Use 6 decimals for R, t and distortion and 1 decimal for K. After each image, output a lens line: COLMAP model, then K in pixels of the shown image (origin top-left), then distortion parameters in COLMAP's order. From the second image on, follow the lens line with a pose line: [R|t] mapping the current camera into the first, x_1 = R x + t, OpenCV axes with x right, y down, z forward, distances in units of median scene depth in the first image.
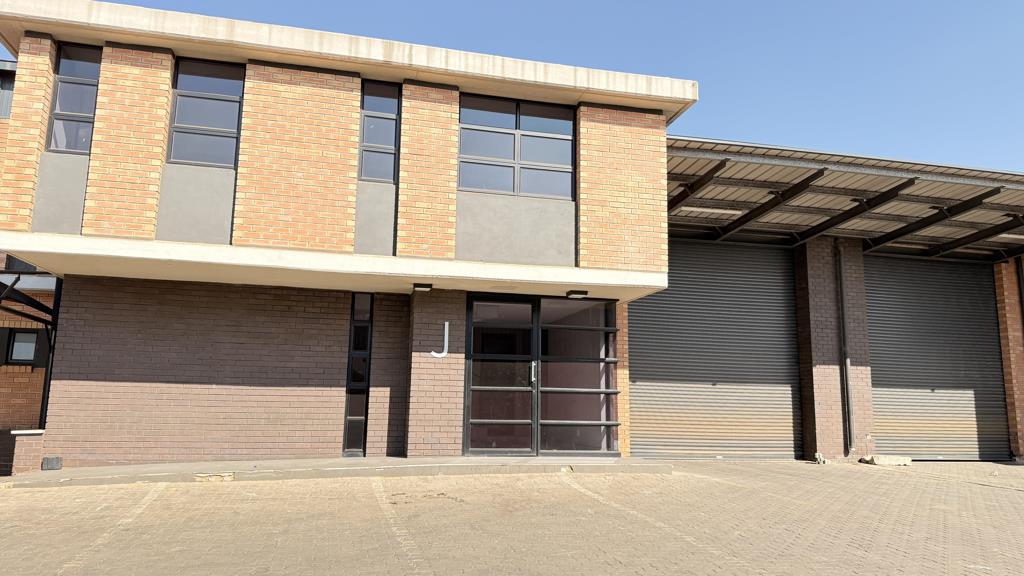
lens RADIAL K [[725.2, 0, 532.5], [0, 725.2, 286.2], [0, 0, 1]] dist [0.087249, -0.143429]
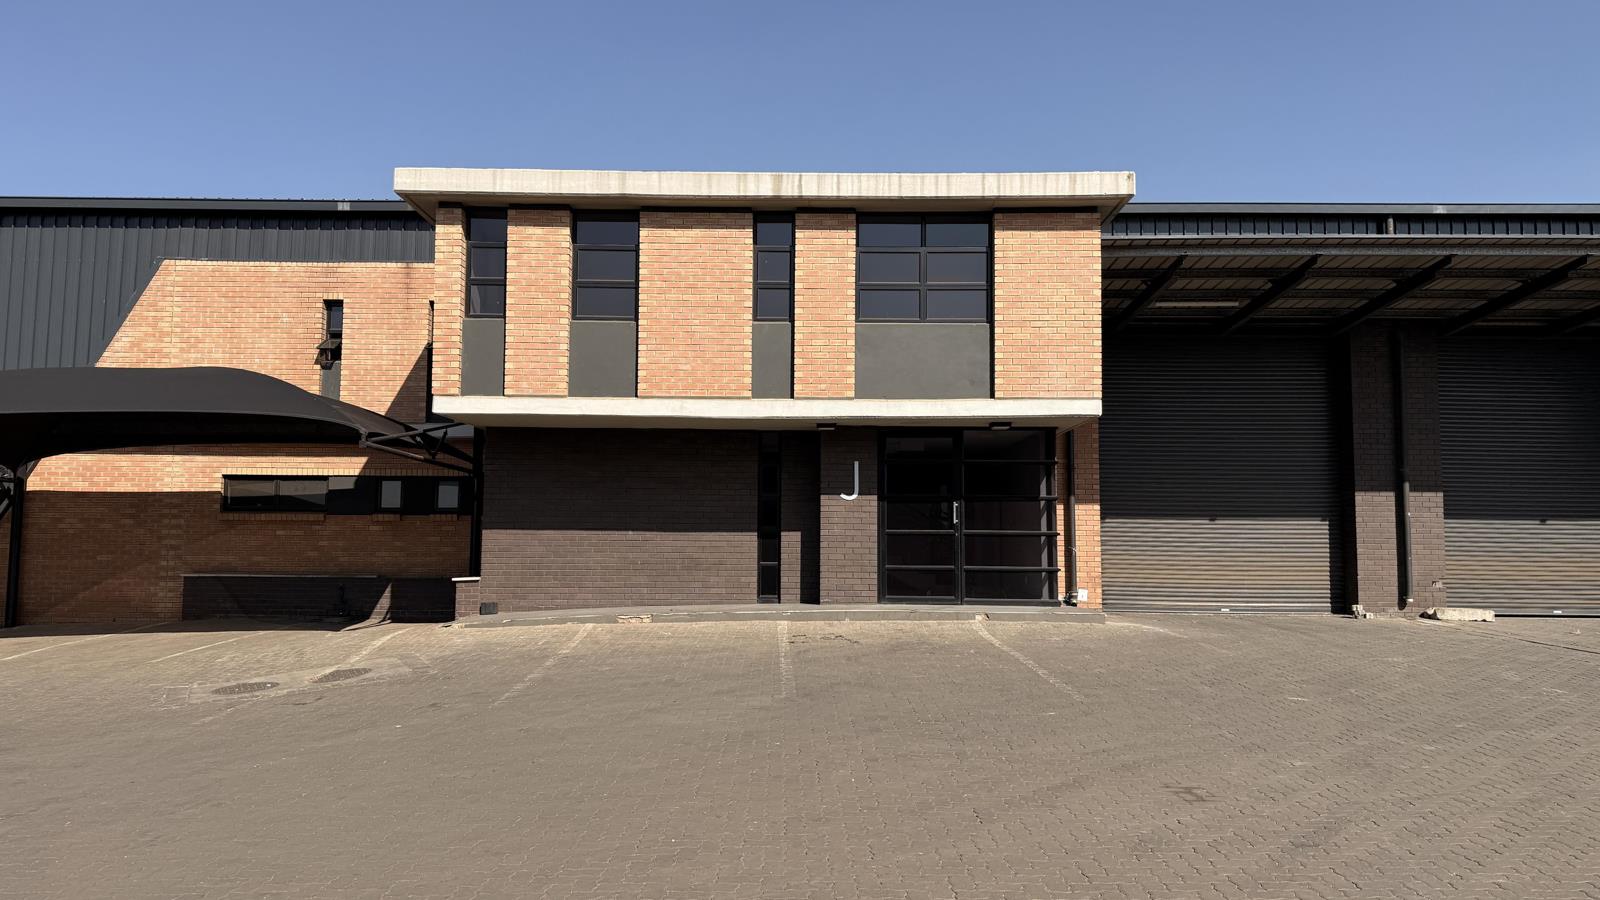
lens RADIAL K [[1133.1, 0, 832.0], [0, 1133.1, 447.2], [0, 0, 1]] dist [0.087249, -0.143429]
pose [[0.972479, -0.028879, -0.231194, 0.191323], [0.046973, 0.996214, 0.073145, -0.077890], [0.228206, -0.081992, 0.970154, -0.420674]]
